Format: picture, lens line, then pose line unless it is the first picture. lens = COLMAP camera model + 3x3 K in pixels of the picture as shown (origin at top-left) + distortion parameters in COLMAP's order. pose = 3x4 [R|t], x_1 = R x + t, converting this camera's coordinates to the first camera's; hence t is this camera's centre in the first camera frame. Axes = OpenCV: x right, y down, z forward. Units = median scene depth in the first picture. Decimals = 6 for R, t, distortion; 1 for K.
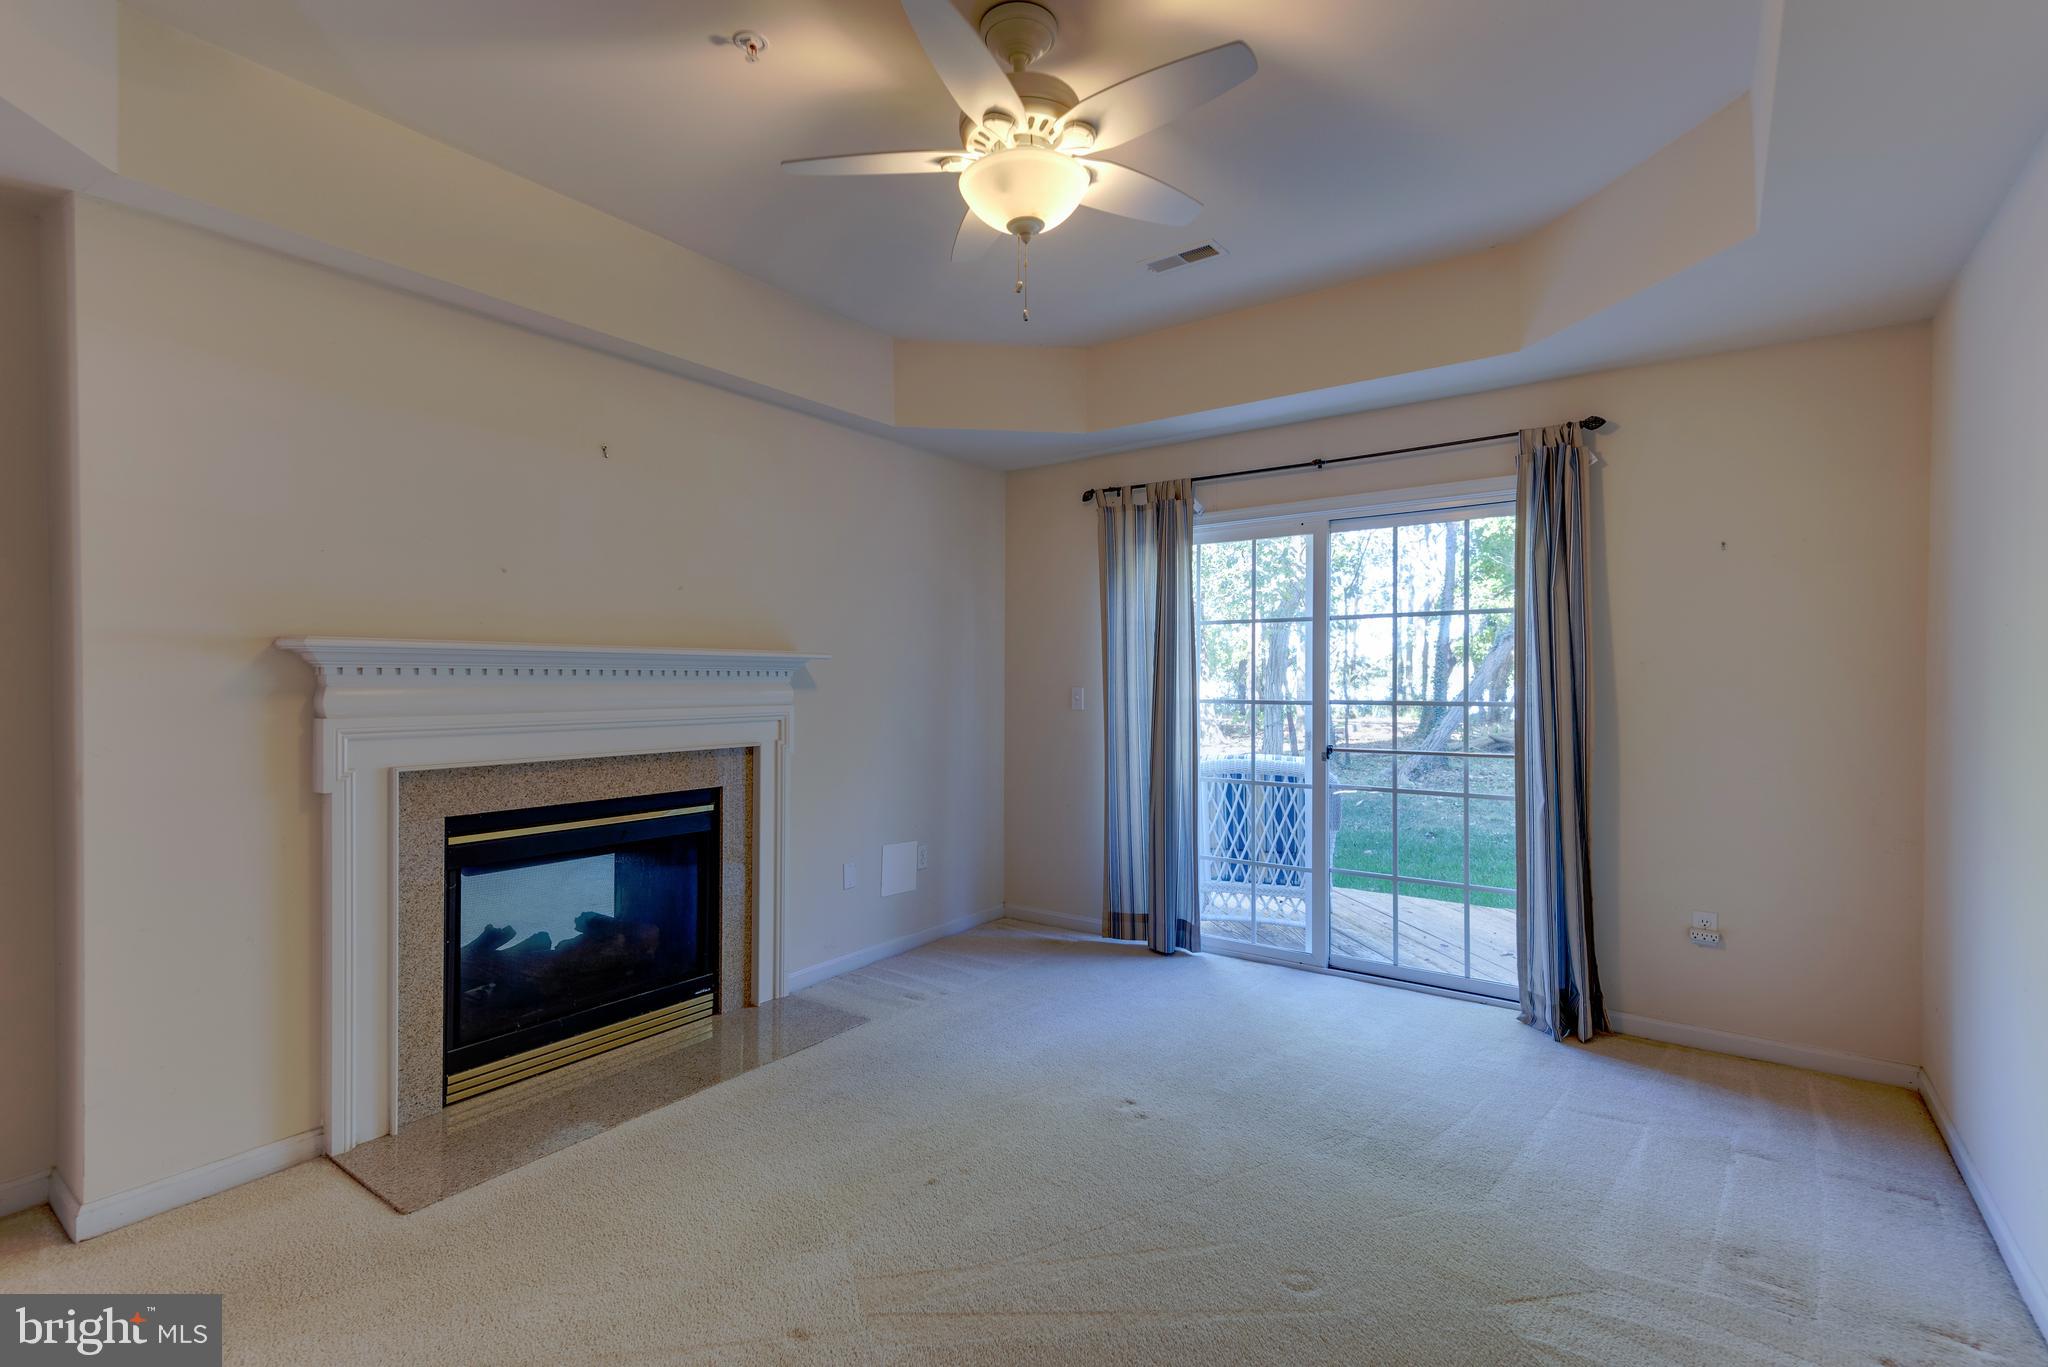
lens RADIAL K [[921.5, 0, 1022.9], [0, 921.5, 689.8], [0, 0, 1]] dist [0.027299, -0.006571]
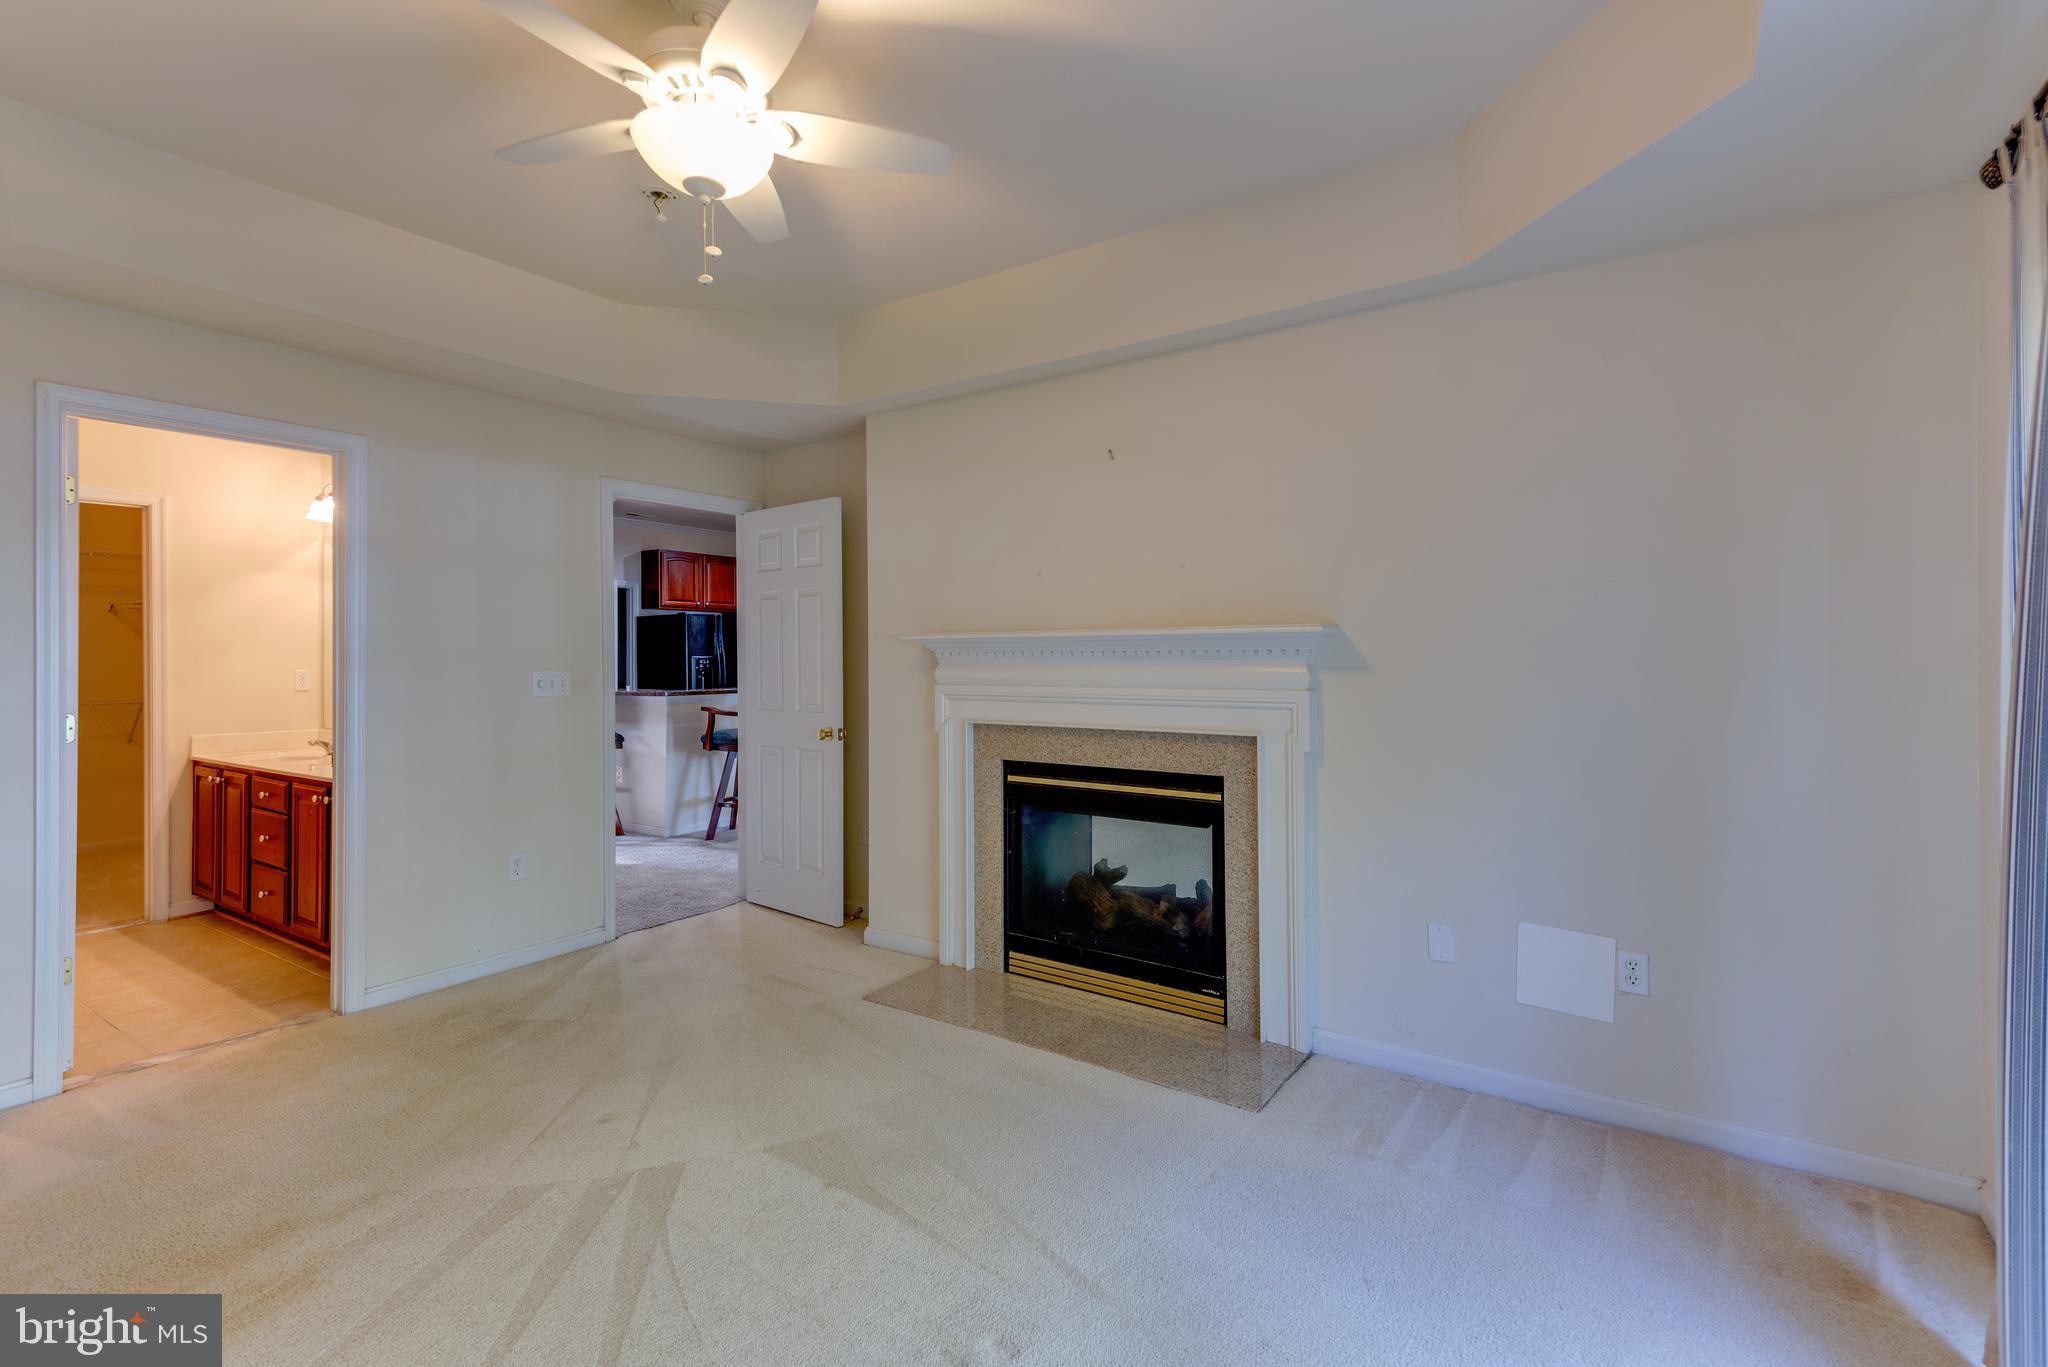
lens RADIAL K [[921.5, 0, 1031.2], [0, 921.5, 662.5], [0, 0, 1]] dist [0.027299, -0.006571]
pose [[0.021198, 0.001764, -0.999774, 0.646835], [-0.008418, 0.999963, 0.001586, -0.008281], [0.999740, 0.008383, 0.021212, 0.882207]]
